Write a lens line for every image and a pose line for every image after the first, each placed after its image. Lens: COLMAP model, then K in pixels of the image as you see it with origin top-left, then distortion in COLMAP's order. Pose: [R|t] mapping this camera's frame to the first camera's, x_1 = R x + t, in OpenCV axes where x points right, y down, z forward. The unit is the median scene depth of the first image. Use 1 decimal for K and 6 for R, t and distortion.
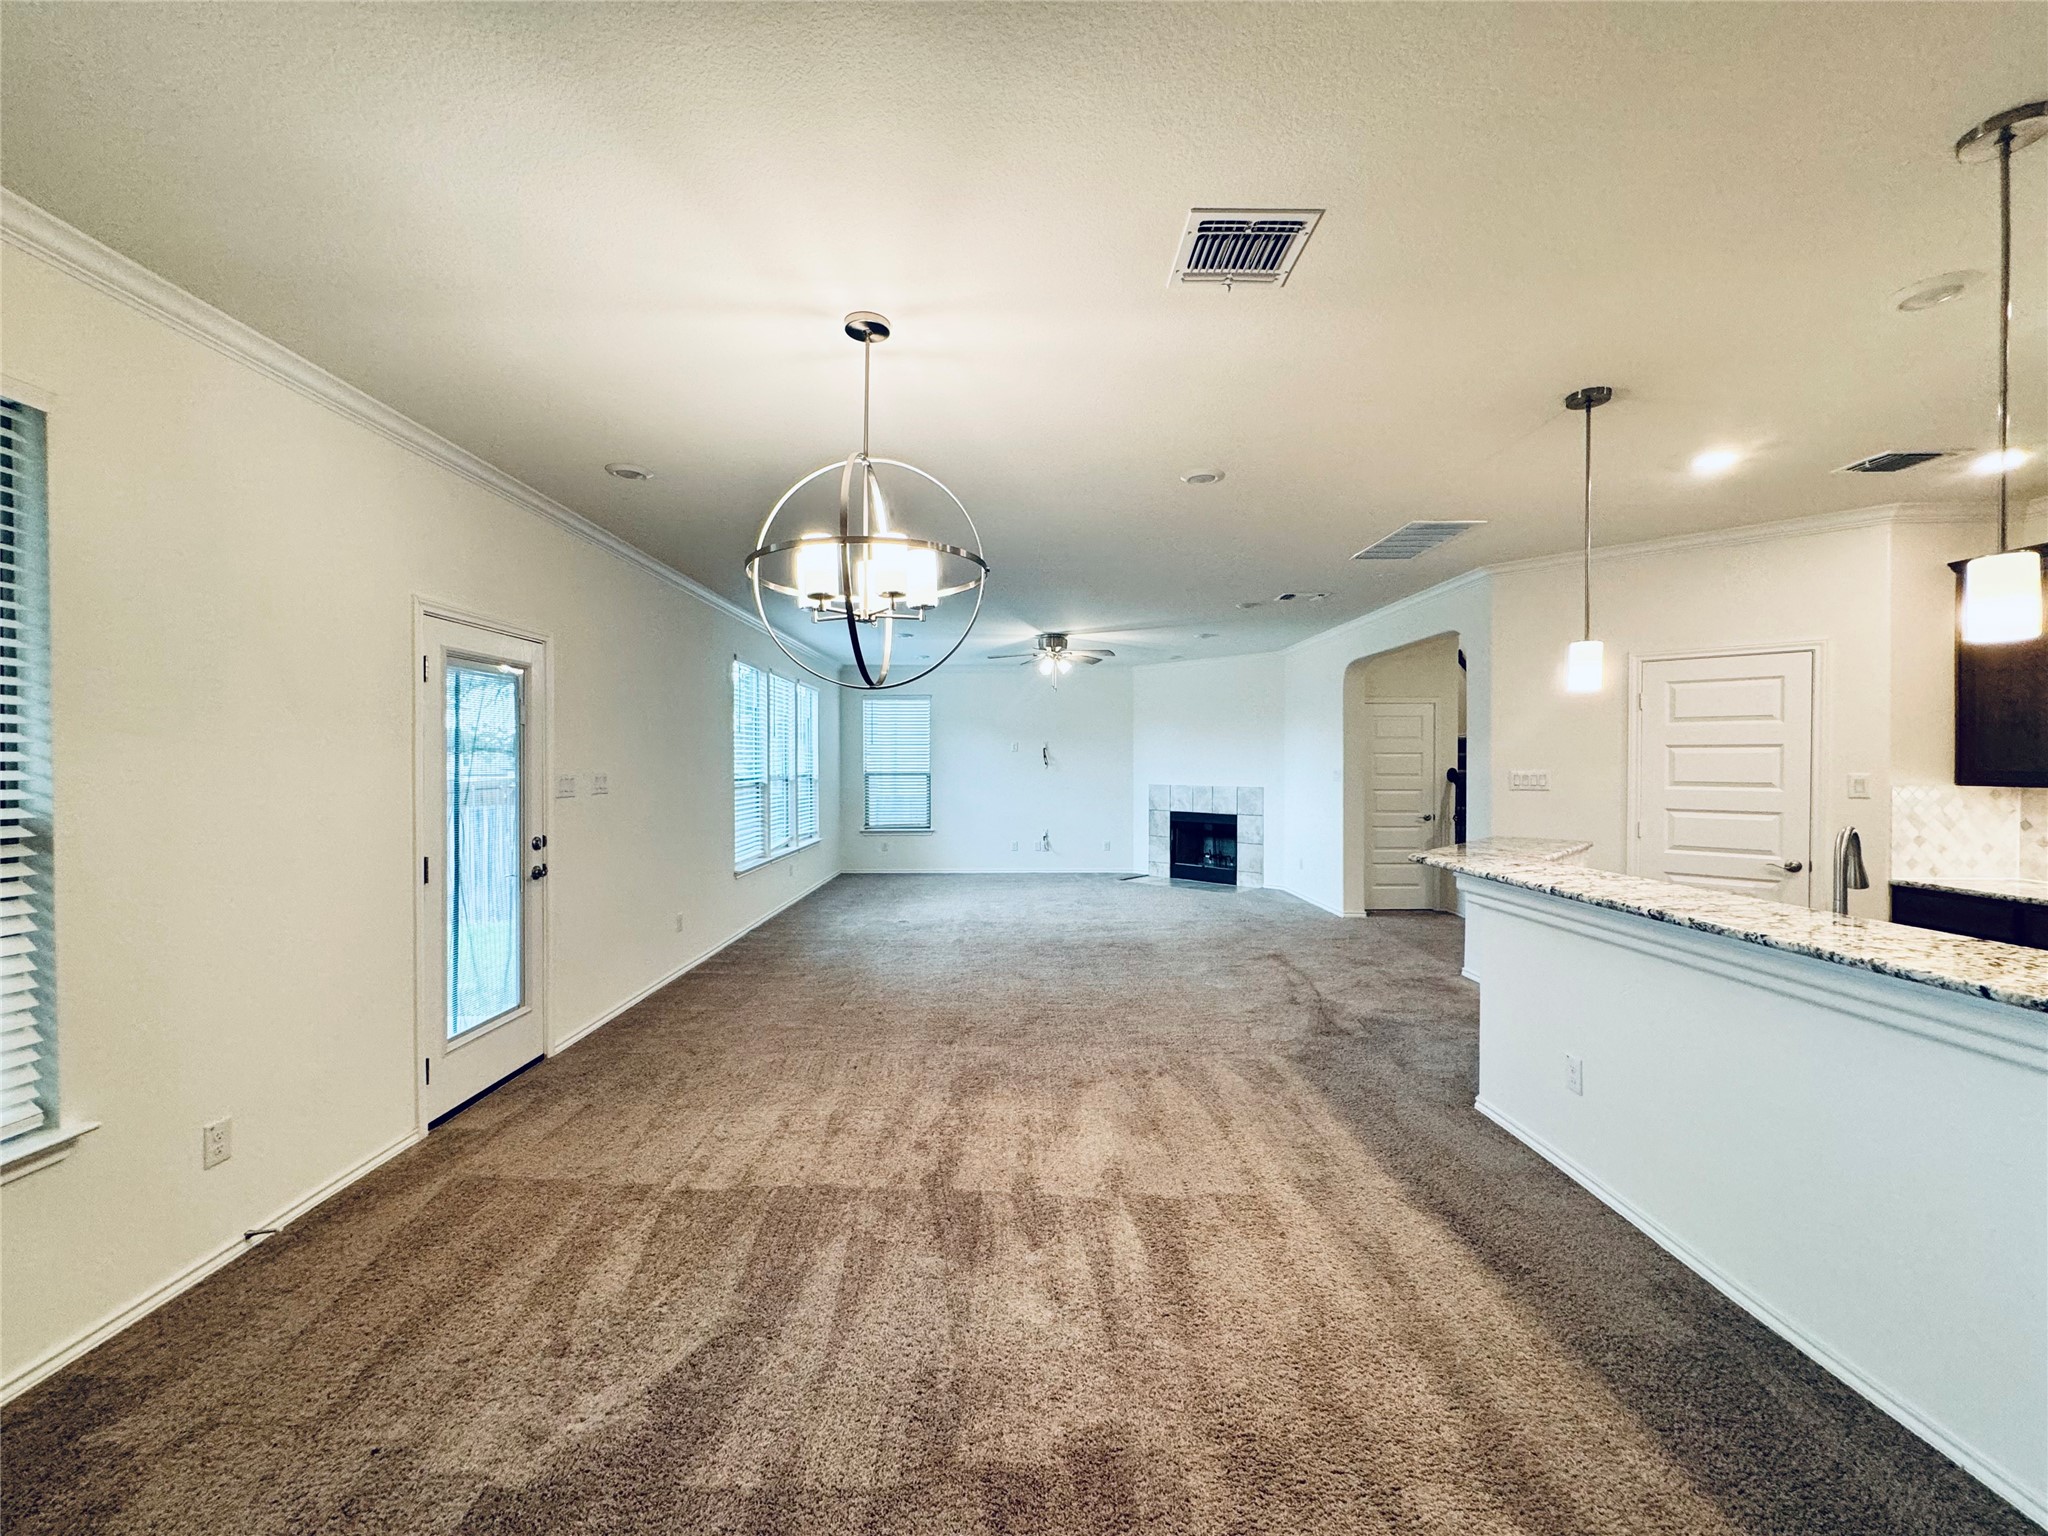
lens RADIAL K [[810.3, 0, 1020.1], [0, 810.3, 767.6], [0, 0, 1]] dist [-0.005878, 0.000834]
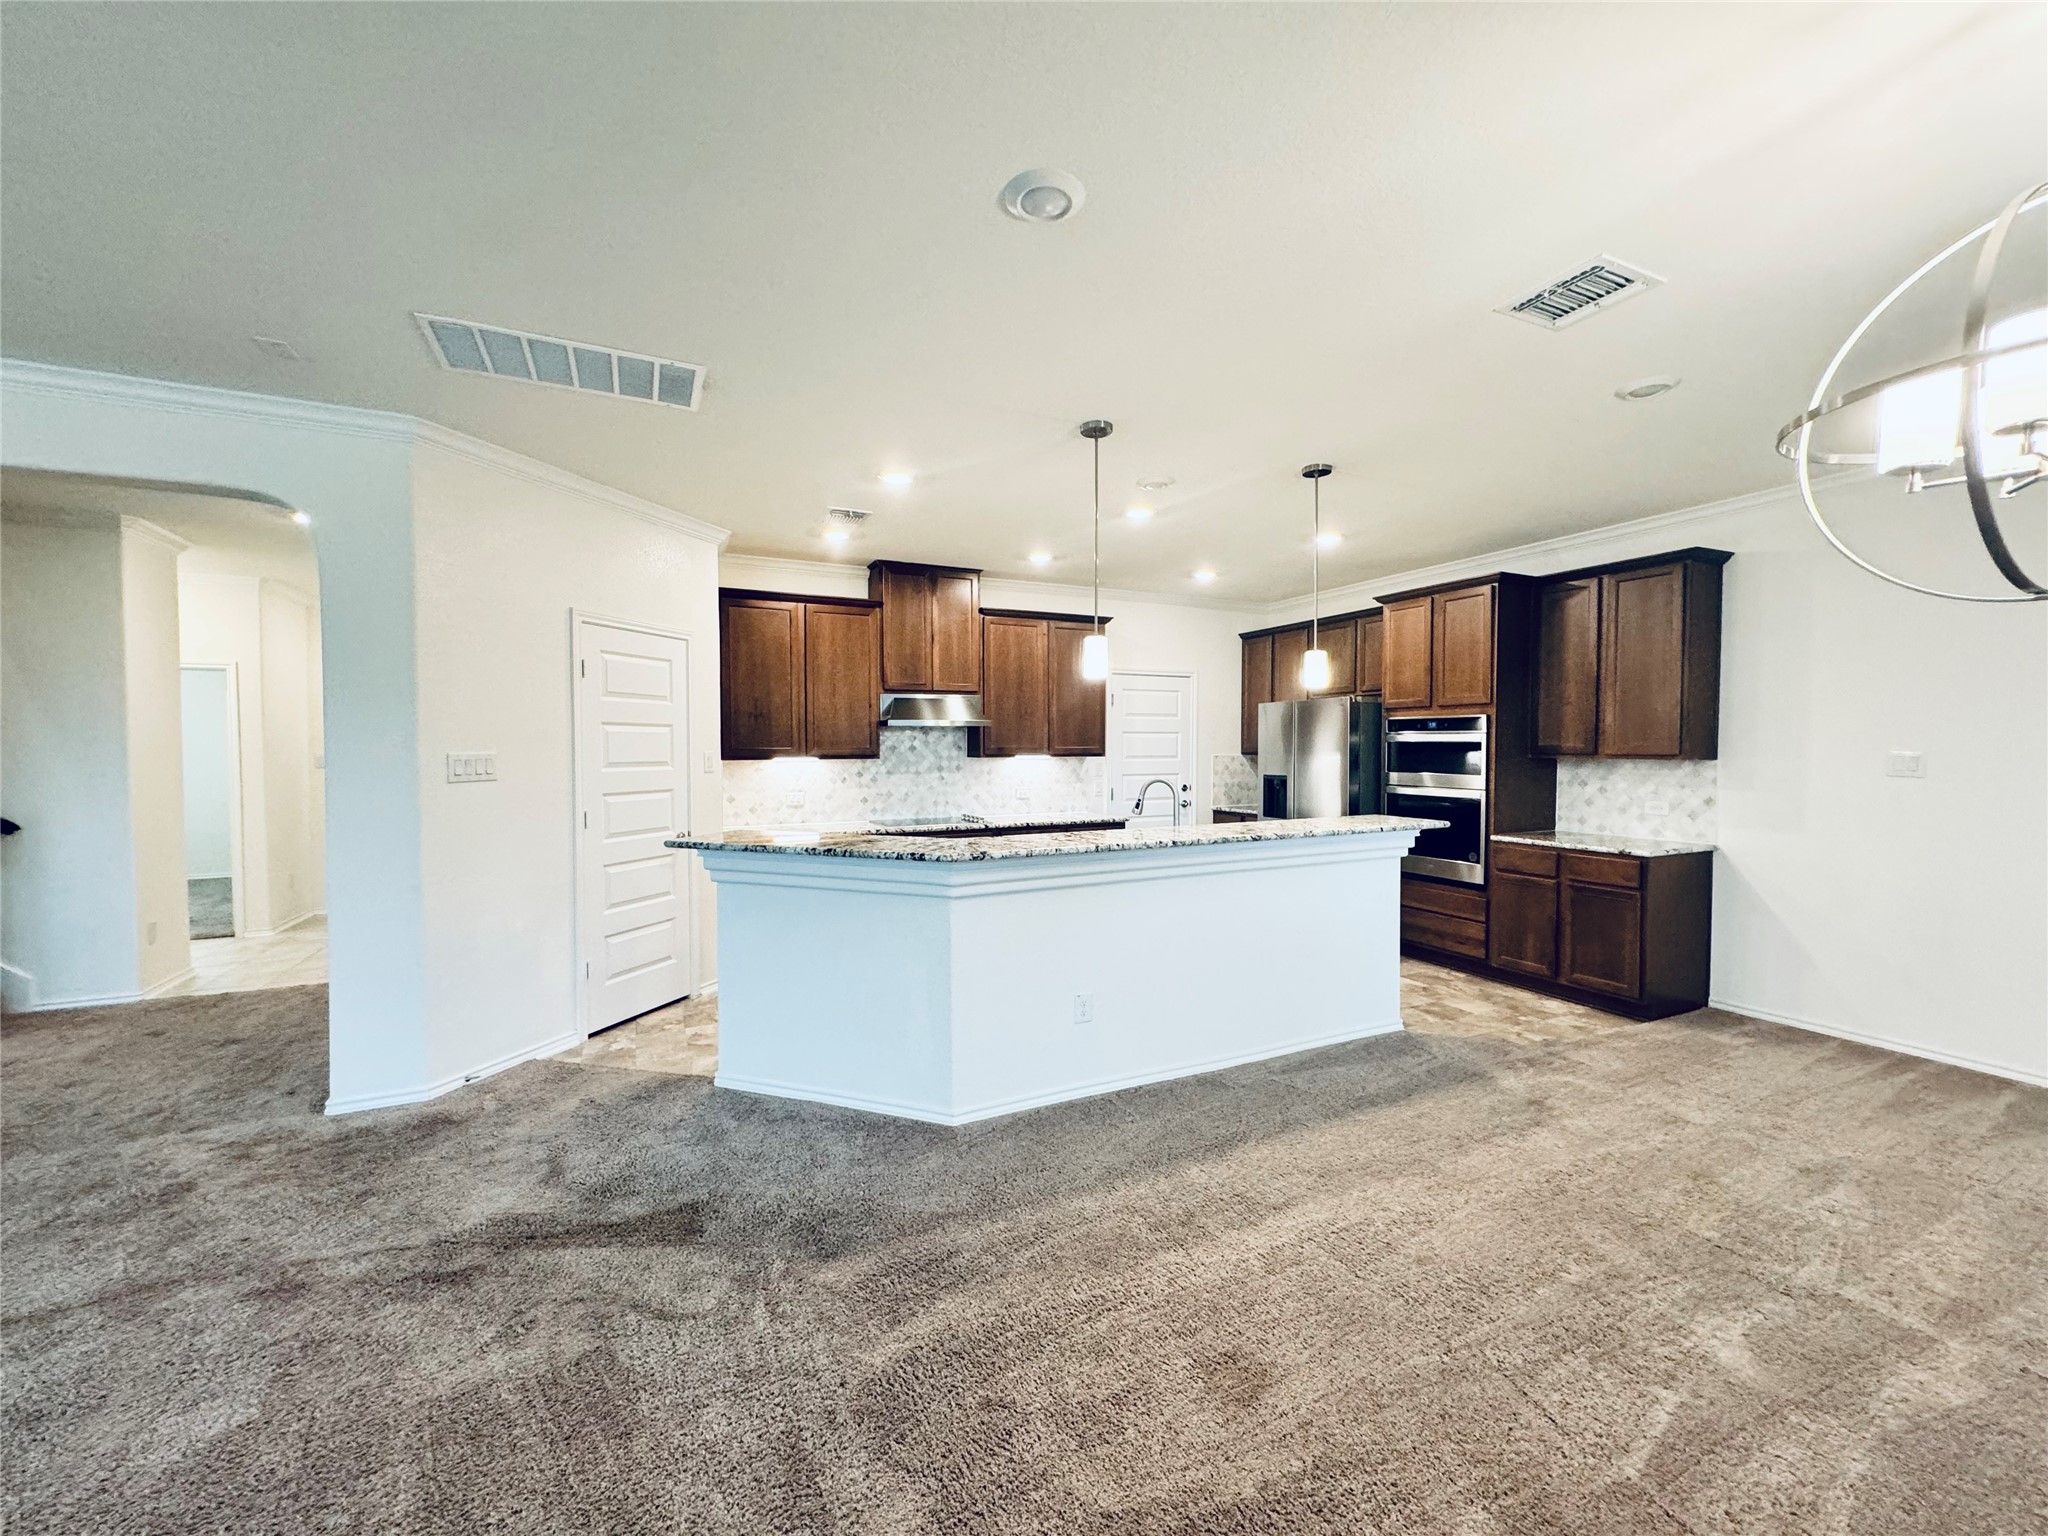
lens RADIAL K [[810.3, 0, 1026.6], [0, 810.3, 772.1], [0, 0, 1]] dist [-0.005878, 0.000834]
pose [[-0.427791, -0.027731, 0.903452, -0.192989], [0.005658, 0.999428, 0.033356, 0.000719], [-0.903860, 0.019381, -0.427389, 0.927922]]
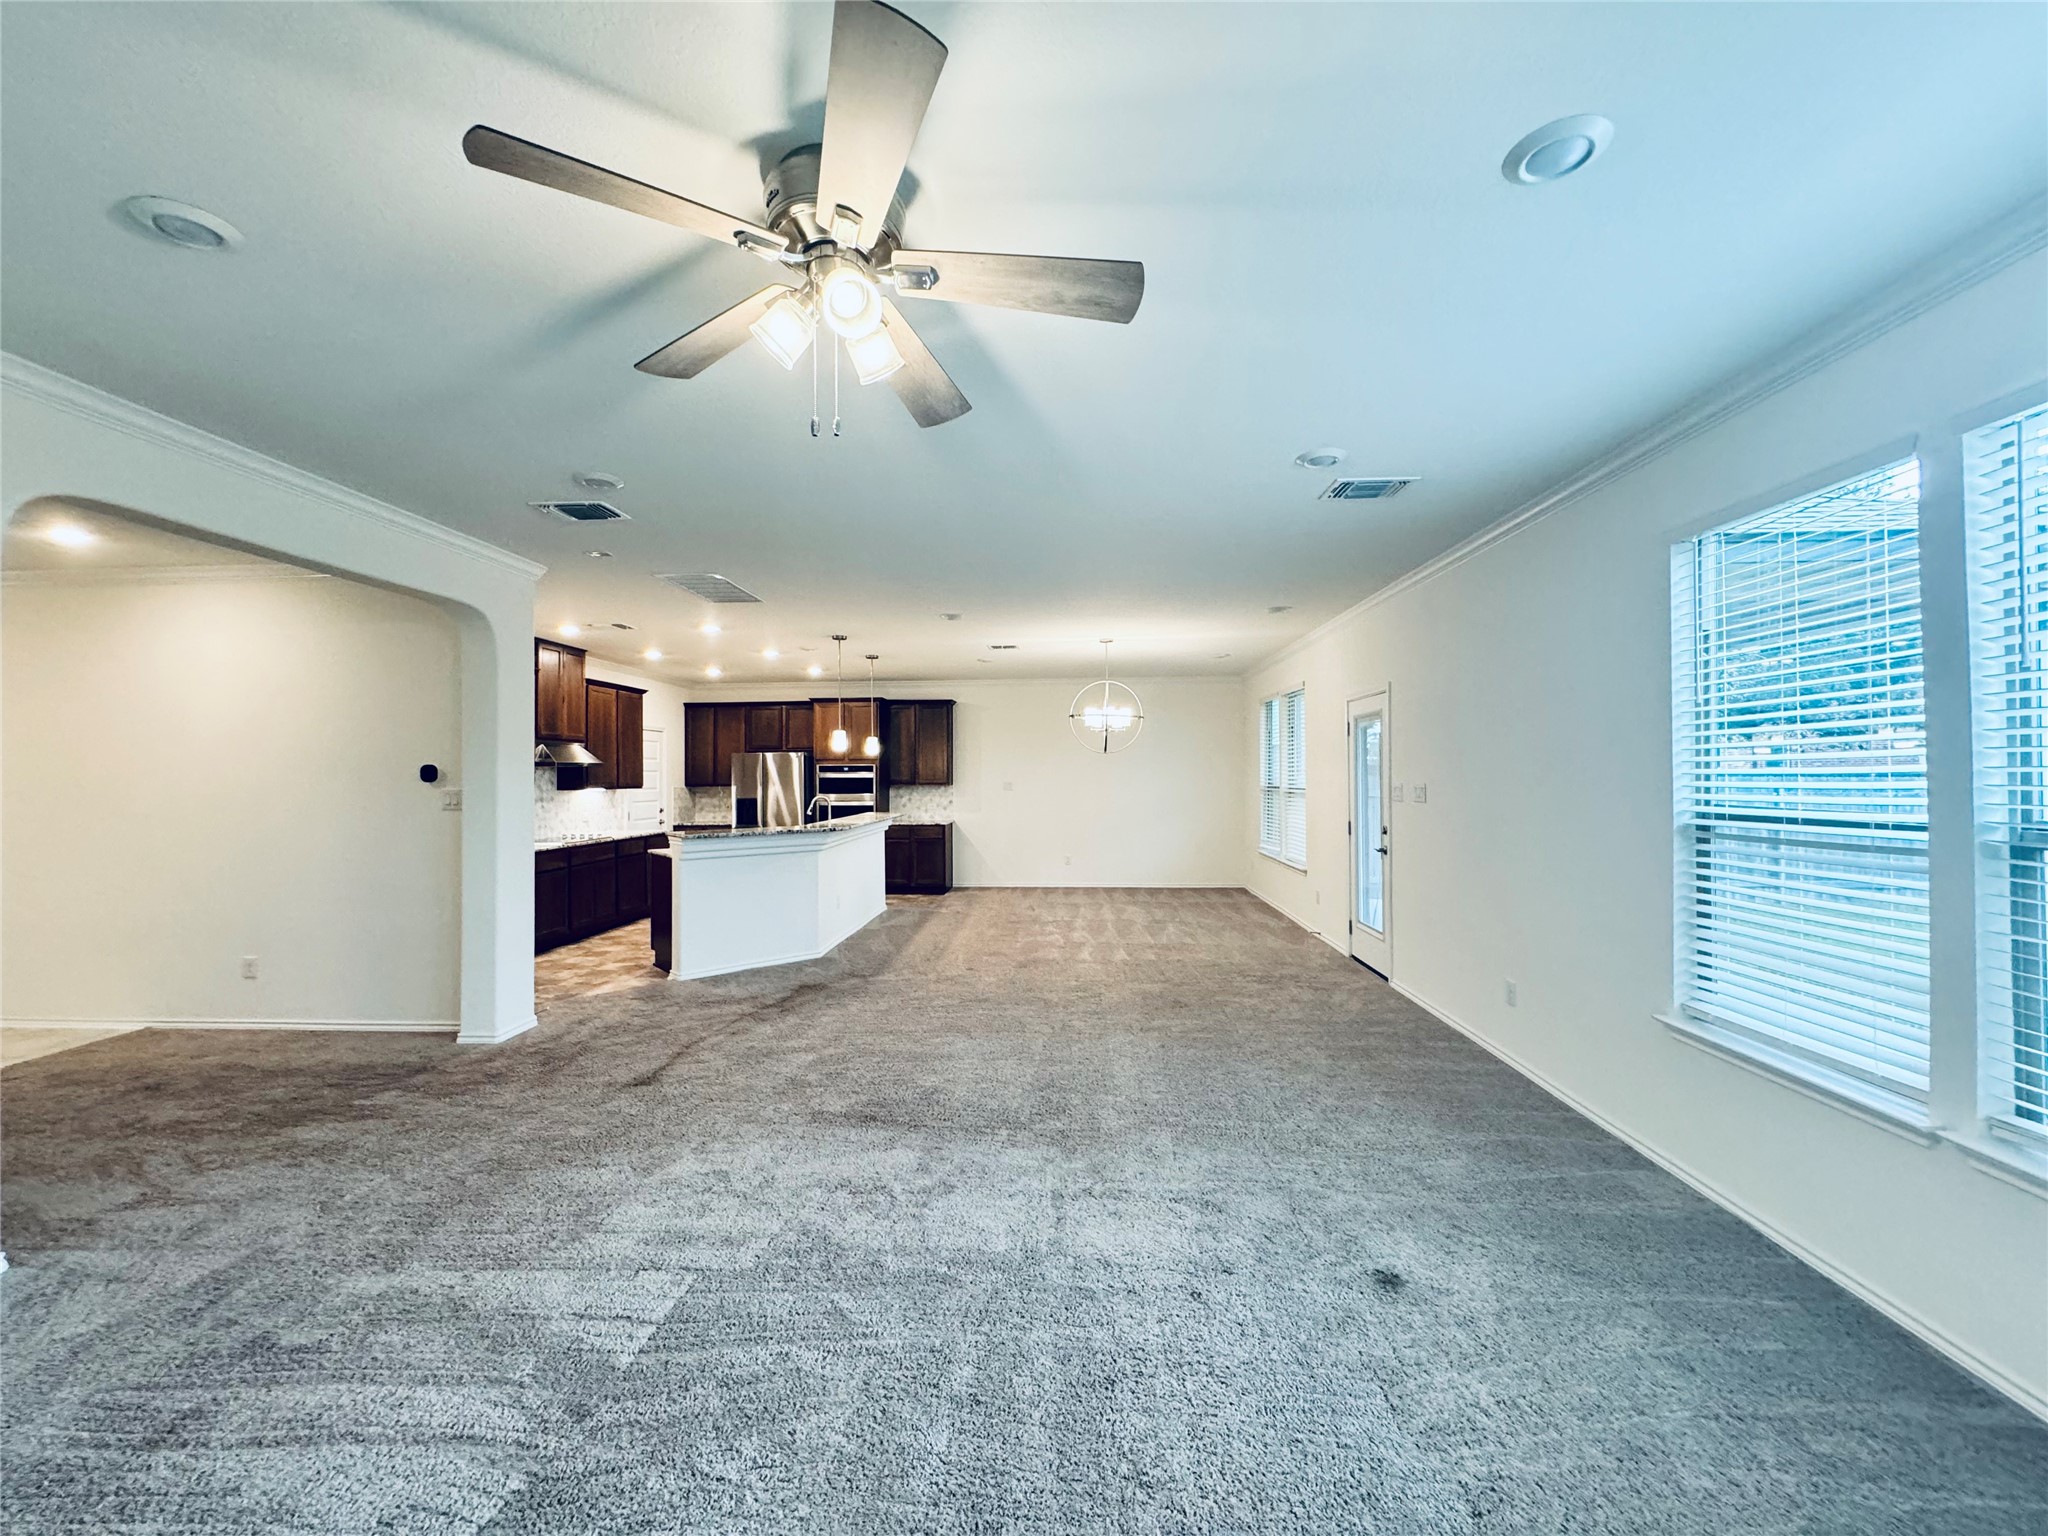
lens RADIAL K [[810.3, 0, 1028.5], [0, 810.3, 770.3], [0, 0, 1]] dist [-0.005878, 0.000834]
pose [[-0.999247, 0.005183, 0.038453, 0.001537], [0.004965, 0.999971, -0.005765, -0.006105], [-0.038482, -0.005570, -0.999244, 2.082442]]
